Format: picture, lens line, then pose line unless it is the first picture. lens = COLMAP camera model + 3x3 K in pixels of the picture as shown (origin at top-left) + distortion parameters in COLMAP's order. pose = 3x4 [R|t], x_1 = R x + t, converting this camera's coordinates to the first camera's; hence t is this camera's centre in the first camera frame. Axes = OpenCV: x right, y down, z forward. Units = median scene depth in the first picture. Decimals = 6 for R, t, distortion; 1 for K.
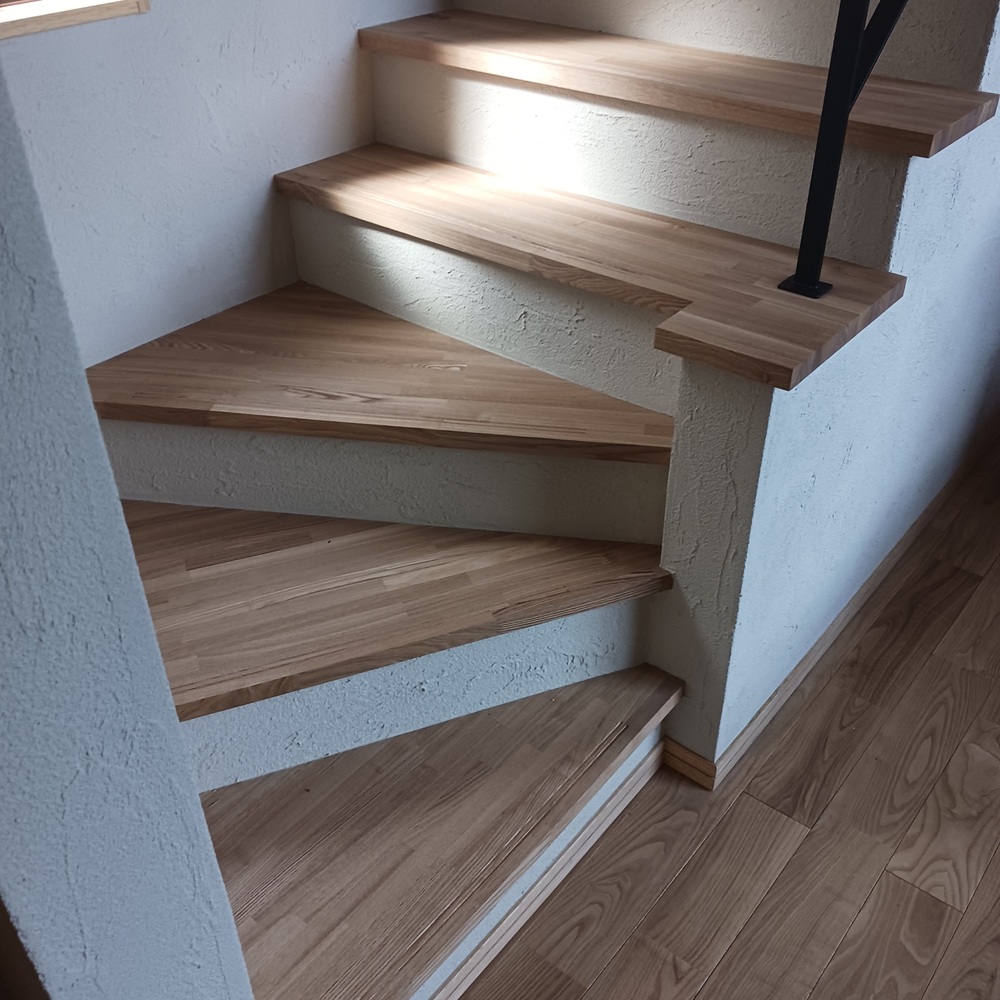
lens RADIAL K [[1051.2, 0, 528.3], [0, 1051.2, 501.1], [0, 0, 1]] dist [0.044296, -0.018041]
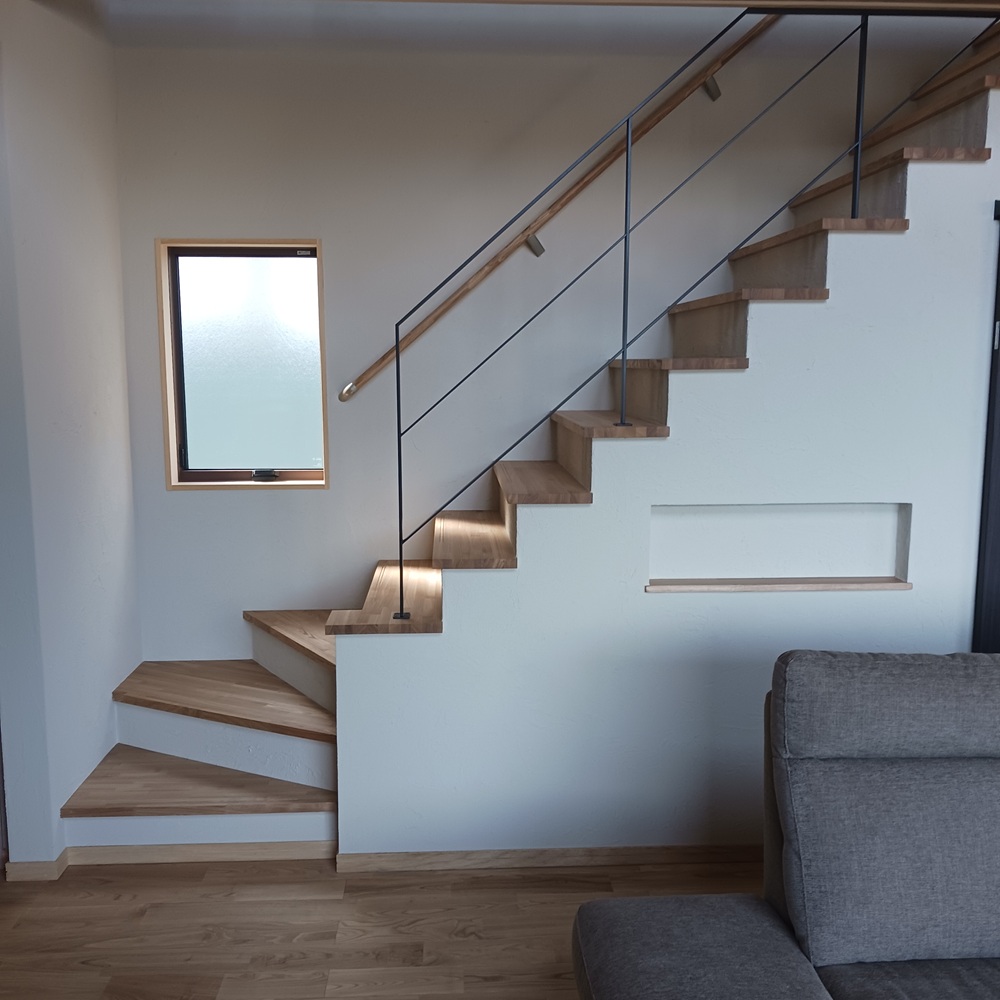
lens RADIAL K [[1051.2, 0, 528.3], [0, 1051.2, 501.1], [0, 0, 1]] dist [0.044296, -0.018041]
pose [[0.669373, 0.094170, -0.736934, 1.926366], [-0.427771, 0.859856, -0.278675, 0.093271], [0.607414, 0.501776, 0.615848, -0.323580]]
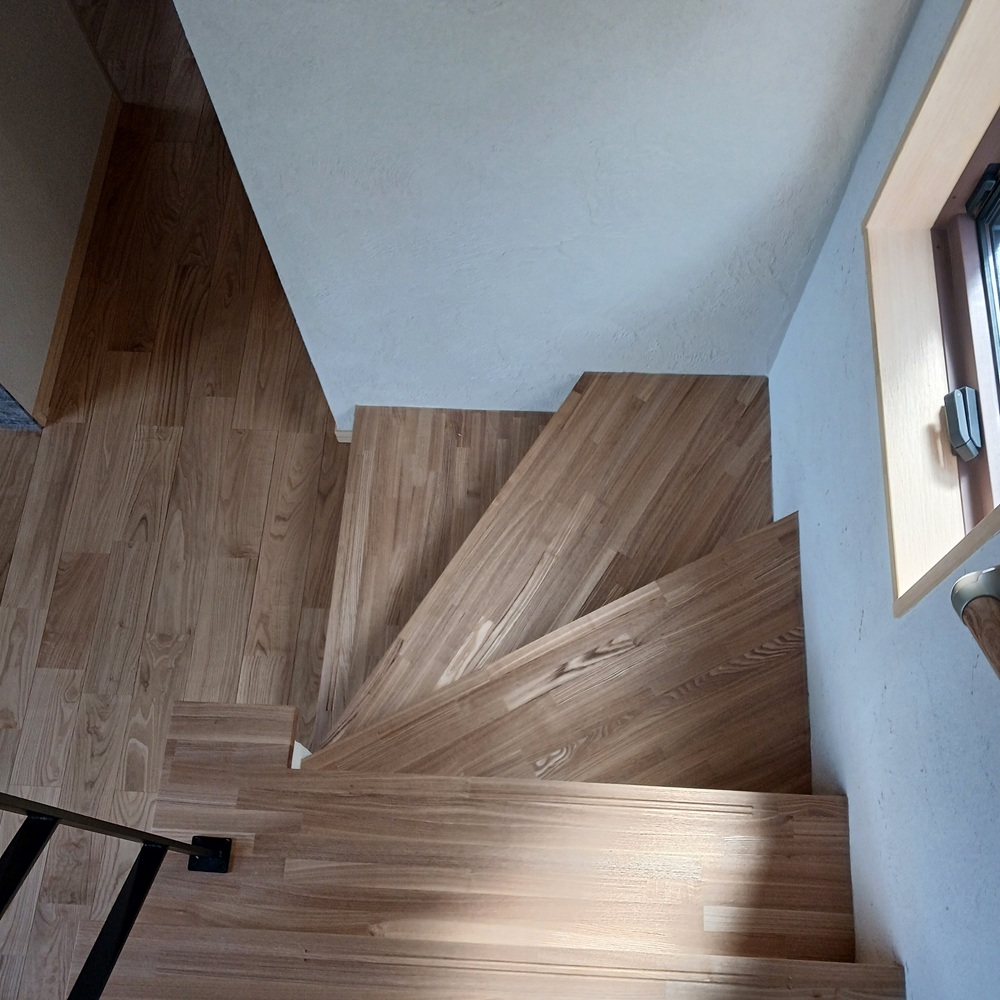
lens RADIAL K [[1066.1, 0, 515.0], [0, 1066.1, 499.6], [0, 0, 1]] dist [0.003985, -0.038189]
pose [[-0.821601, 0.528959, -0.212544, 0.042627], [-0.319475, -0.118451, 0.940162, -1.174218], [0.472131, 0.840341, 0.266308, 0.515857]]
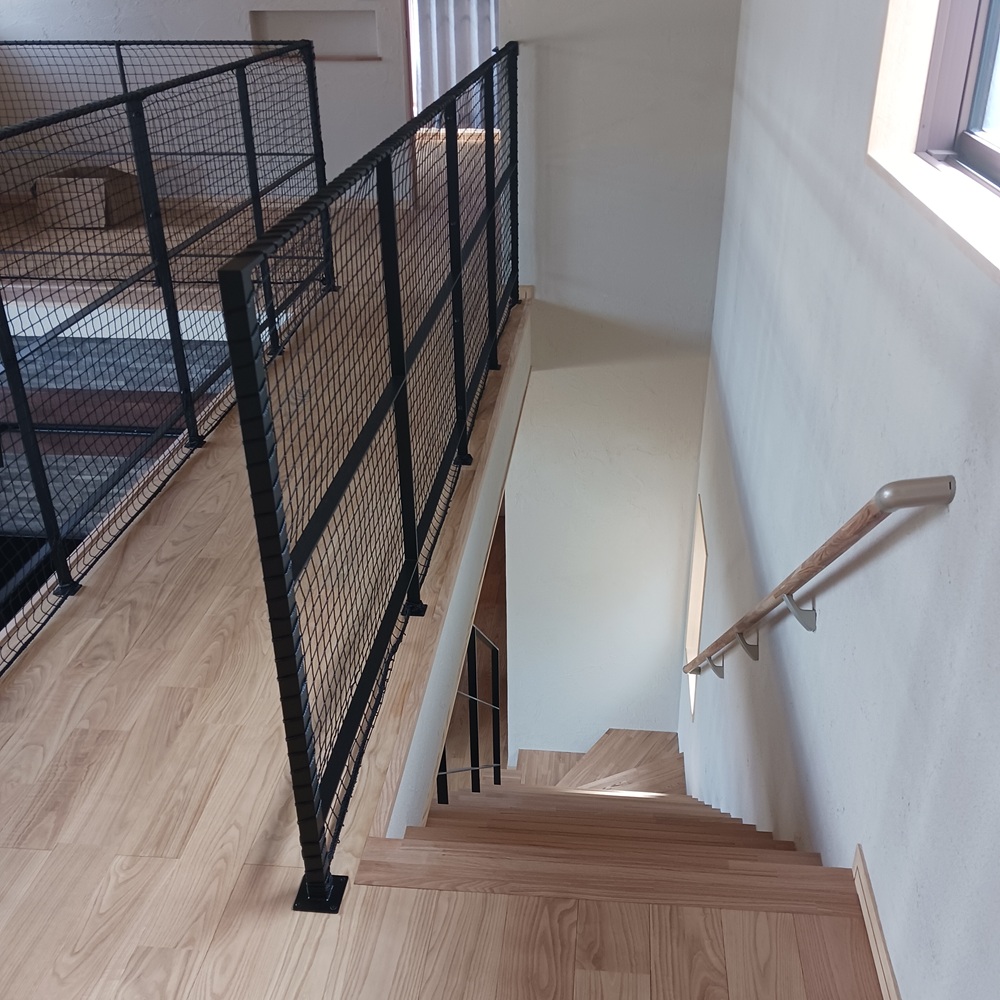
lens RADIAL K [[1051.2, 0, 528.3], [0, 1051.2, 501.1], [0, 0, 1]] dist [0.044296, -0.018041]
pose [[-0.837904, 0.248690, -0.485870, 1.488336], [-0.319286, 0.498652, 0.805855, -3.254902], [0.442689, 0.830361, -0.338419, 1.290083]]
